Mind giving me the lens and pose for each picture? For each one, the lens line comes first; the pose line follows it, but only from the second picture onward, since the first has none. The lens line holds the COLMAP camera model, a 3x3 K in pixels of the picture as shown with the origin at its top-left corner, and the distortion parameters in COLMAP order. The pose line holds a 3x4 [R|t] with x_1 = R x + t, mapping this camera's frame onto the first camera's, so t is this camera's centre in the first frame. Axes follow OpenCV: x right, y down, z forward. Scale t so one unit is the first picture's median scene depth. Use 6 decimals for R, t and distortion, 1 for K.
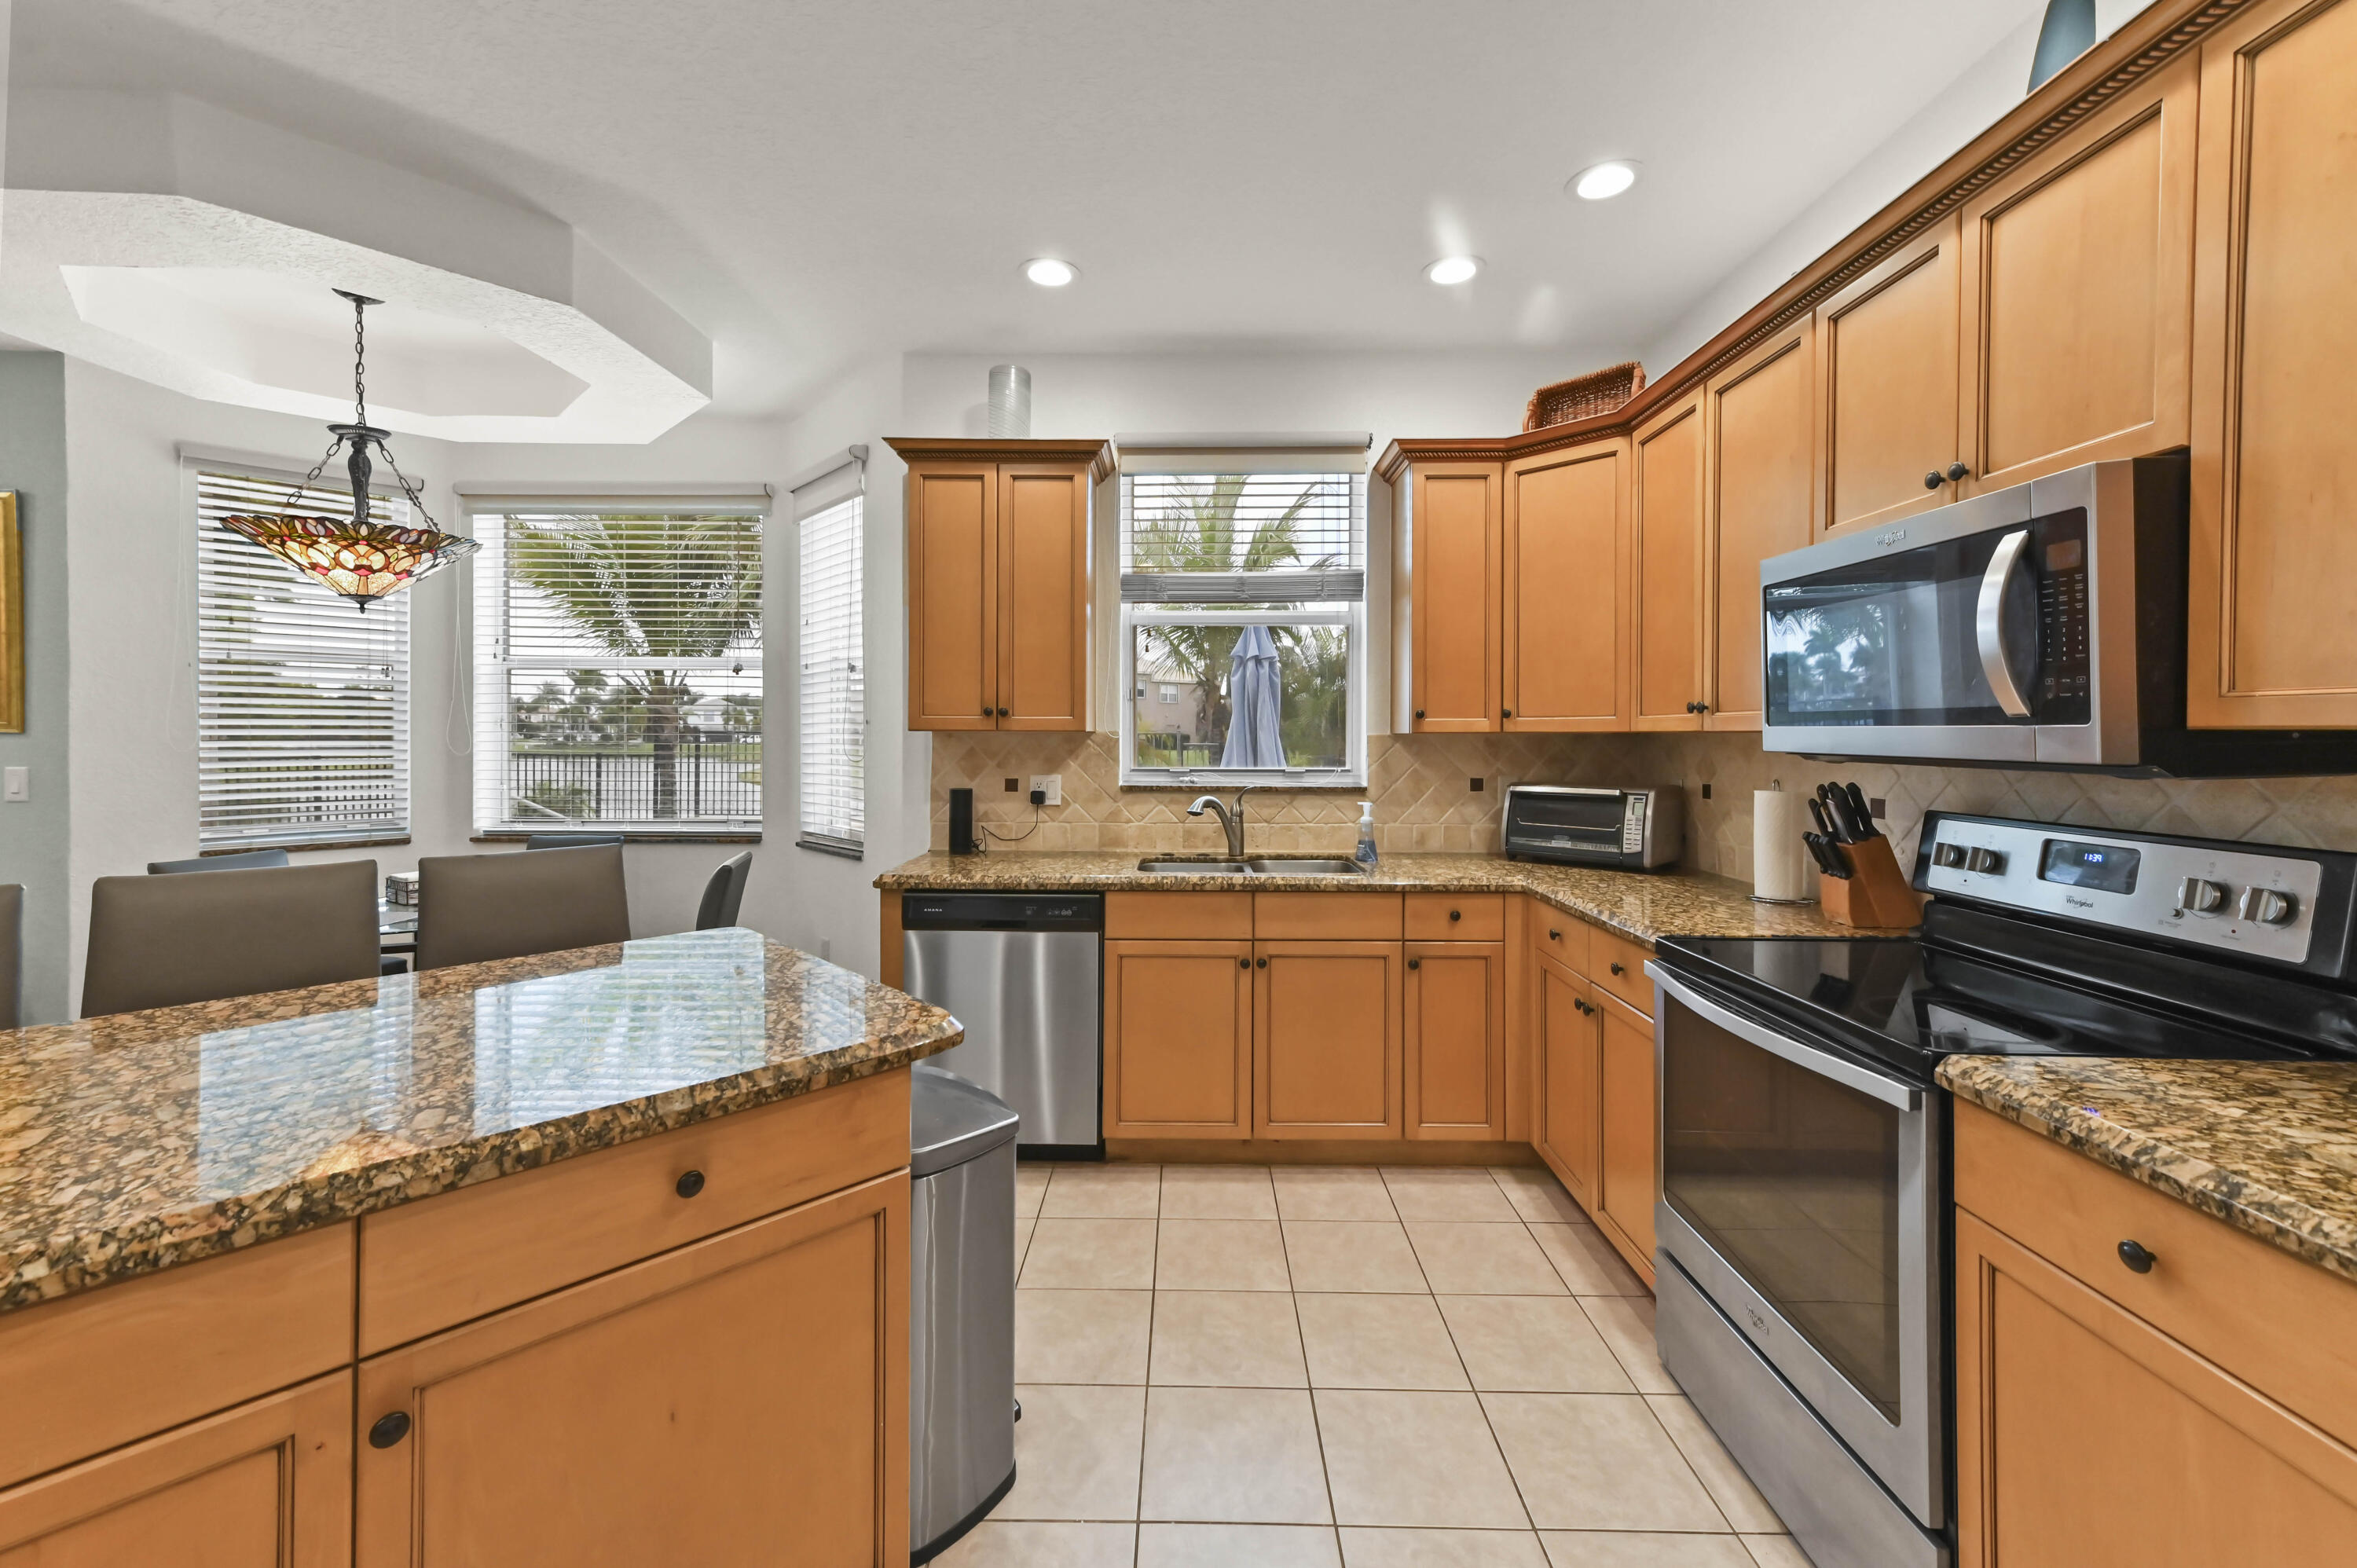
lens RADIAL K [[945.5, 0, 1187.1], [0, 945.5, 739.9], [0, 0, 1]] dist [0.024232, 0.000121]
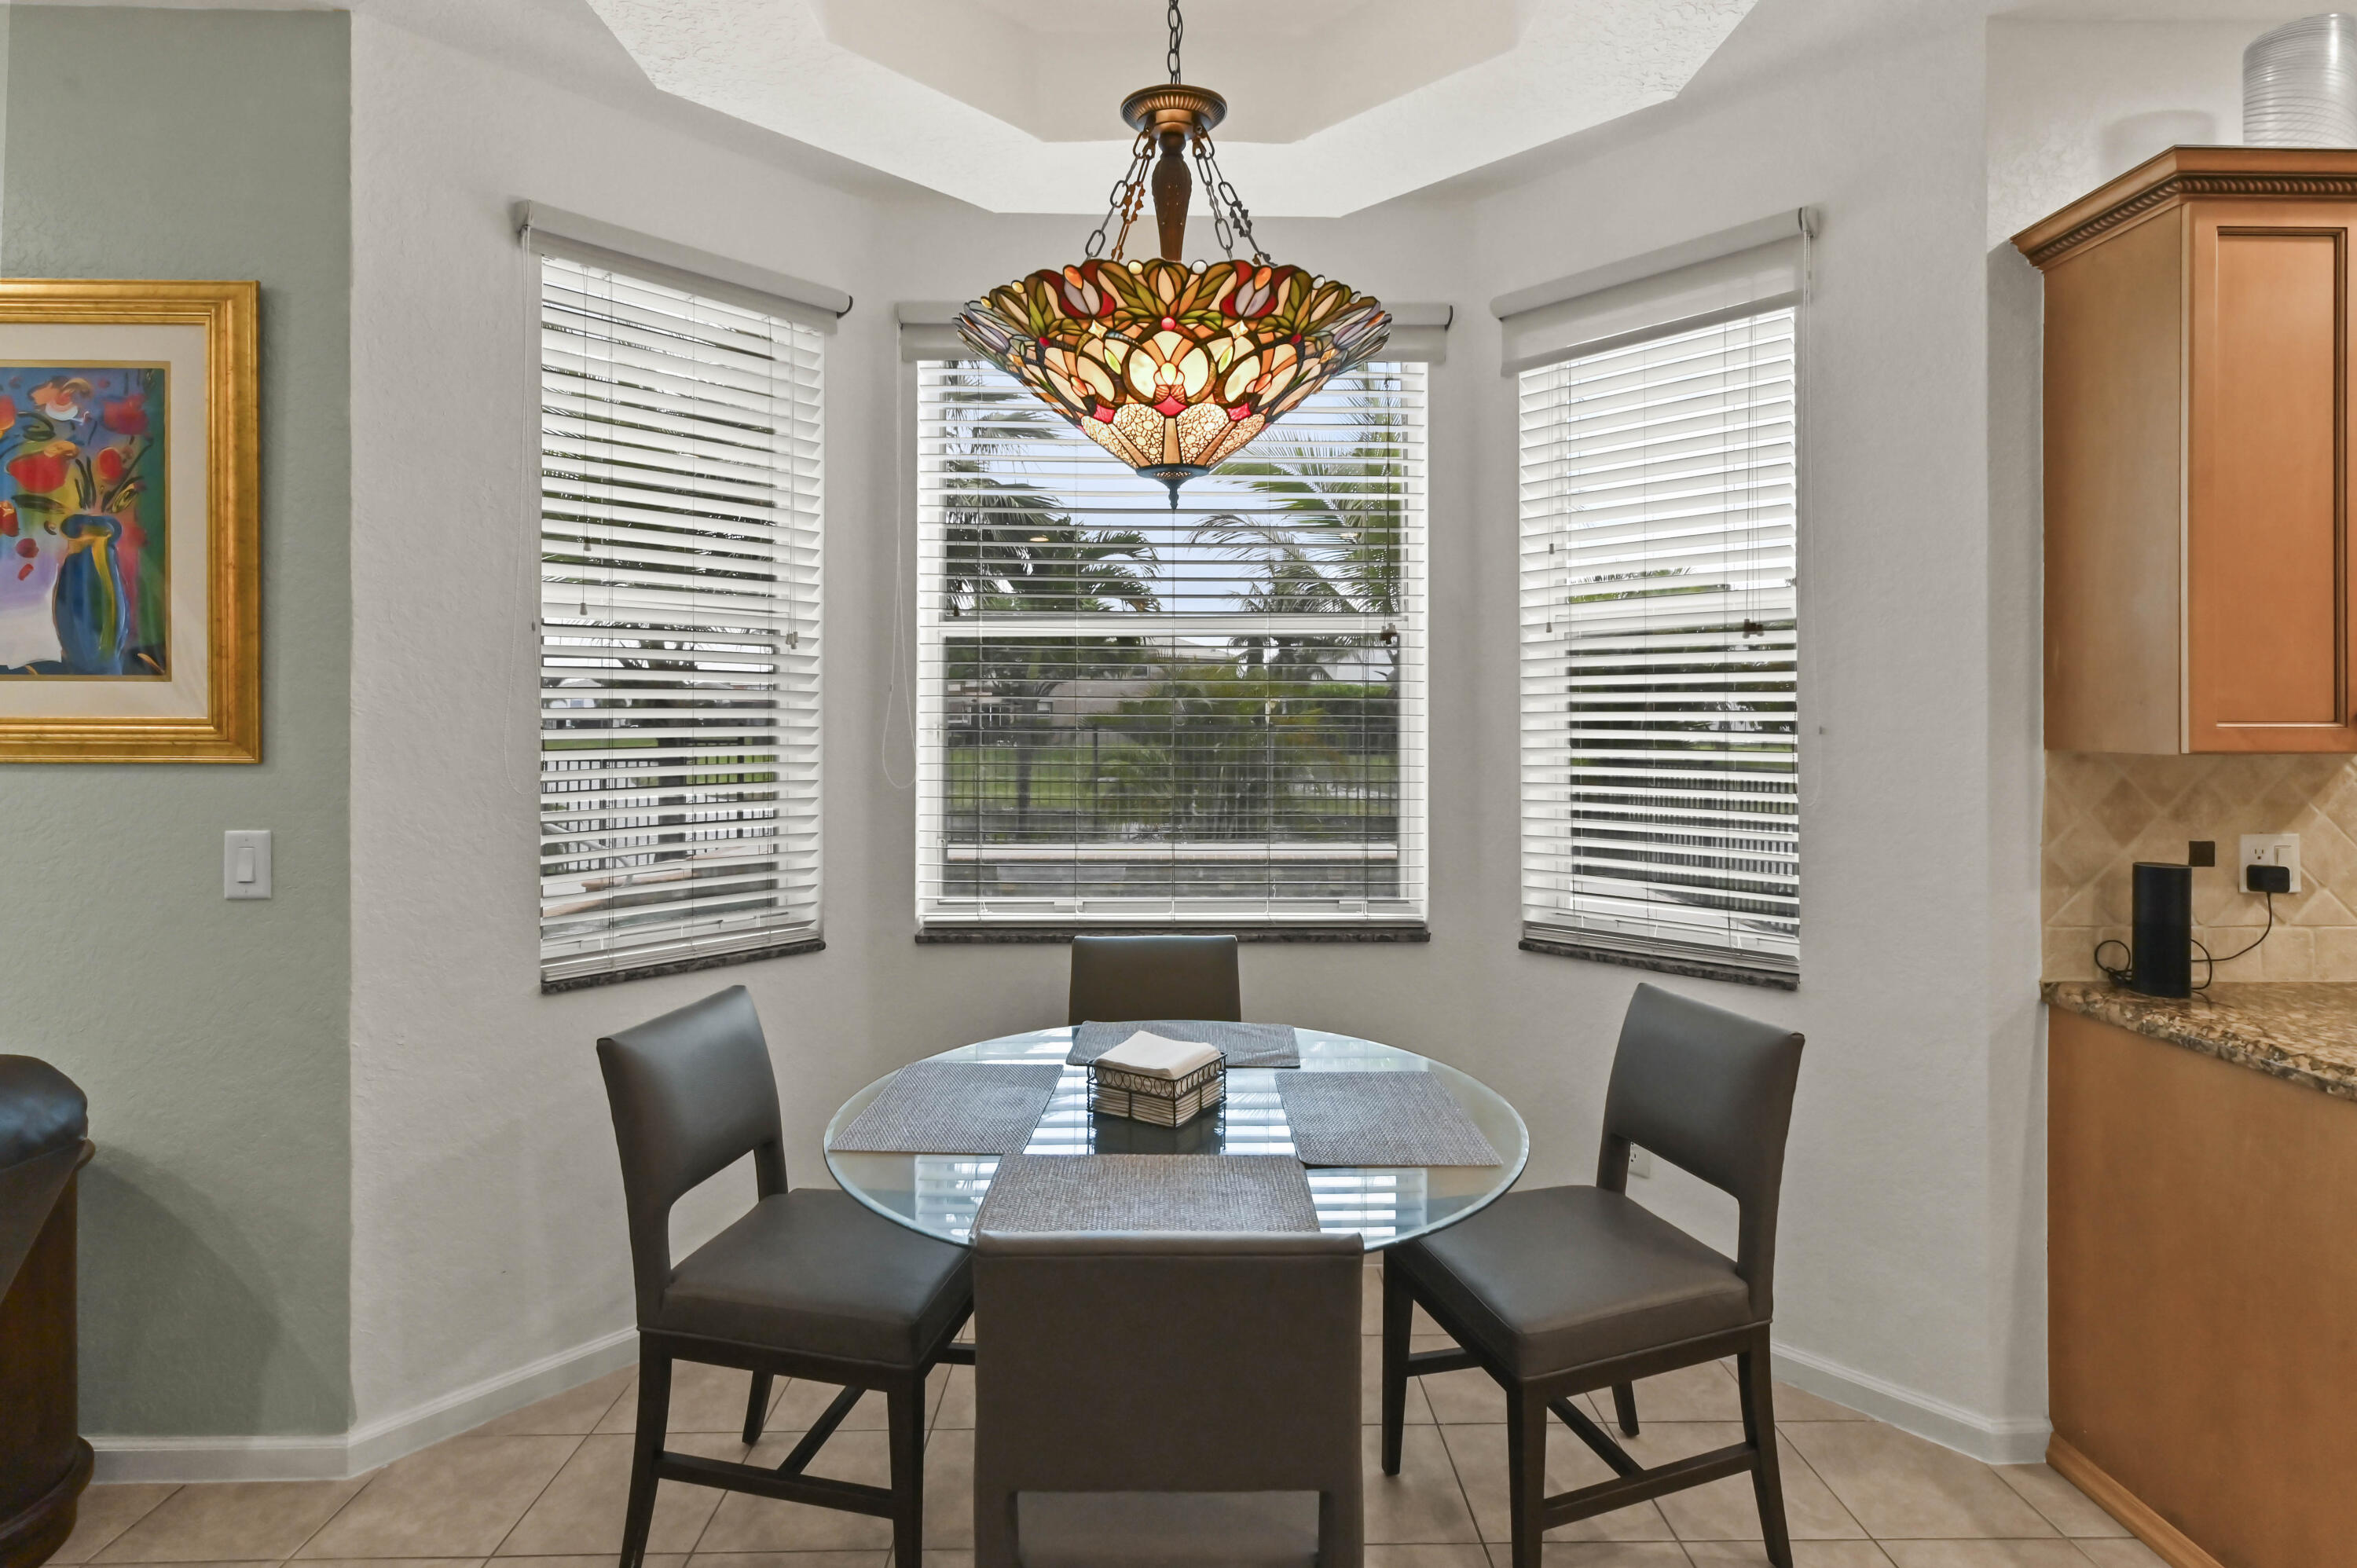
lens RADIAL K [[1136.5, 0, 1207.4], [0, 1136.5, 725.2], [0, 0, 1]] dist [0.001914, 0.000468]
pose [[0.998919, -0.004434, 0.046266, -0.809029], [0.004730, 0.999969, -0.006307, -0.022405], [-0.046237, 0.006519, 0.998909, 0.435681]]
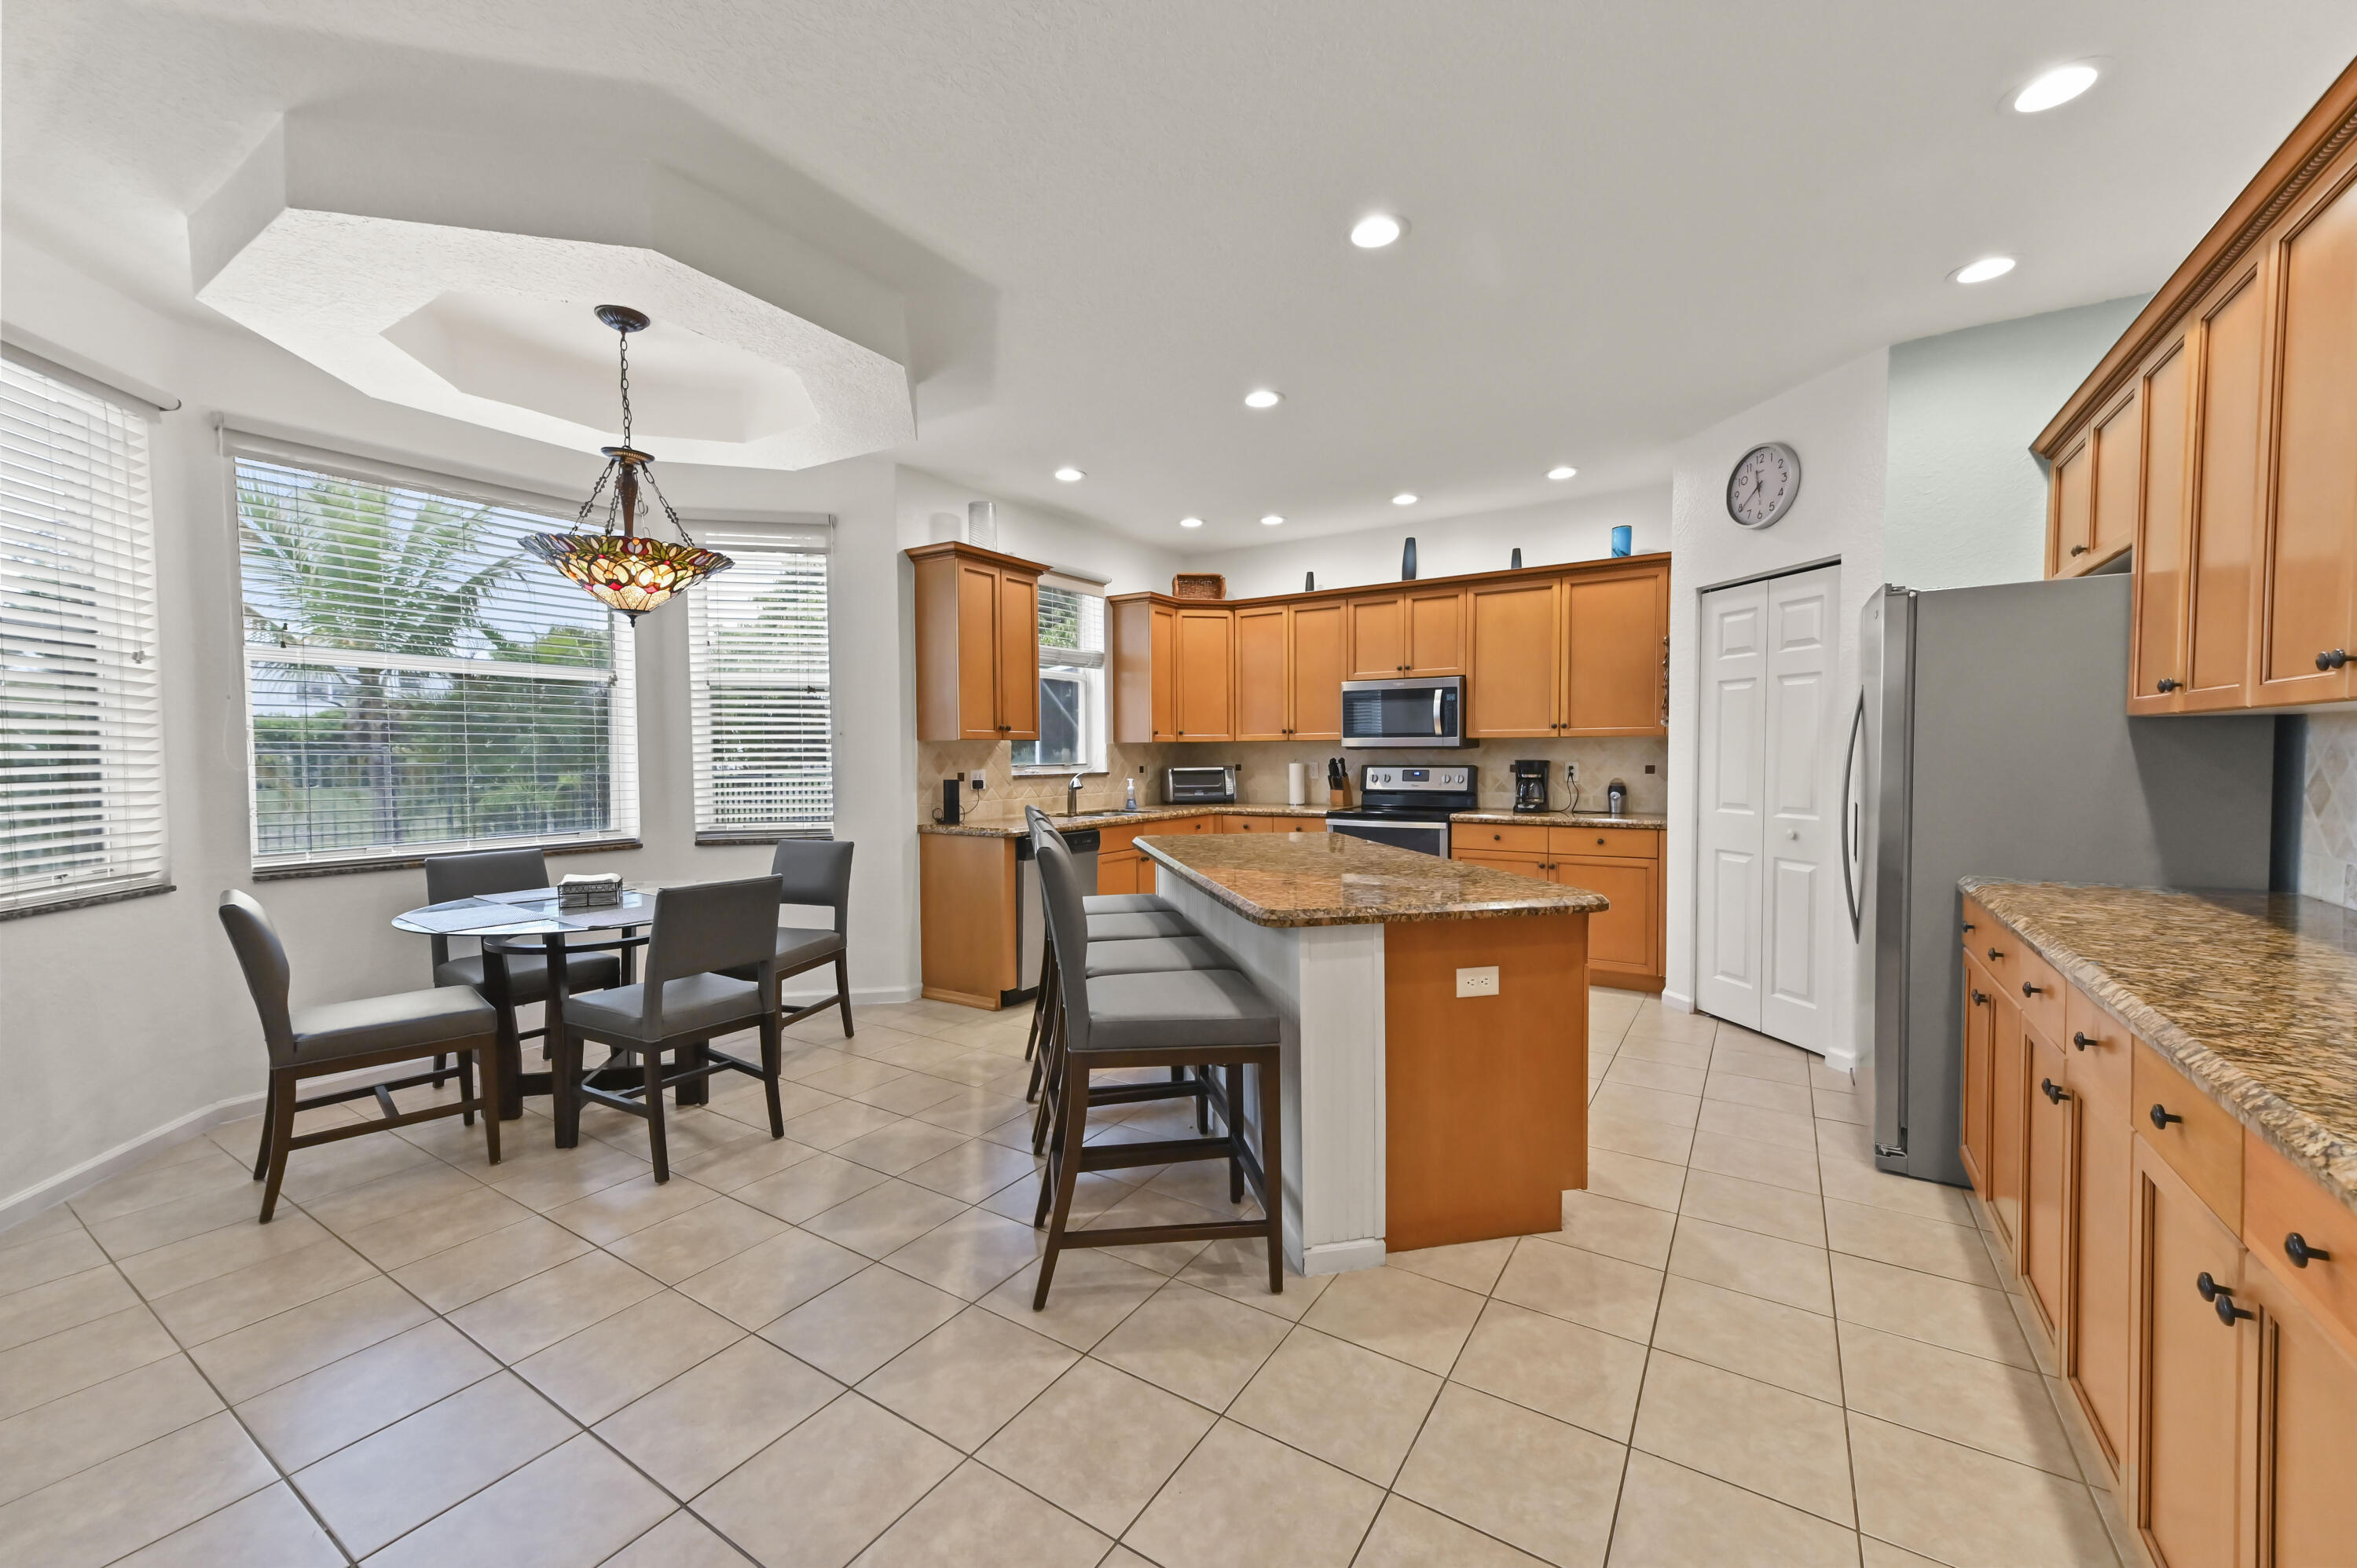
lens RADIAL K [[944.0, 0, 1170.5], [0, 944.0, 791.0], [0, 0, 1]] dist [0.018779, 0.000040]
pose [[0.532288, -0.041261, 0.845557, -1.357033], [0.013725, 0.999101, 0.040114, 0.015604], [-0.846452, -0.009747, 0.532376, -0.072871]]
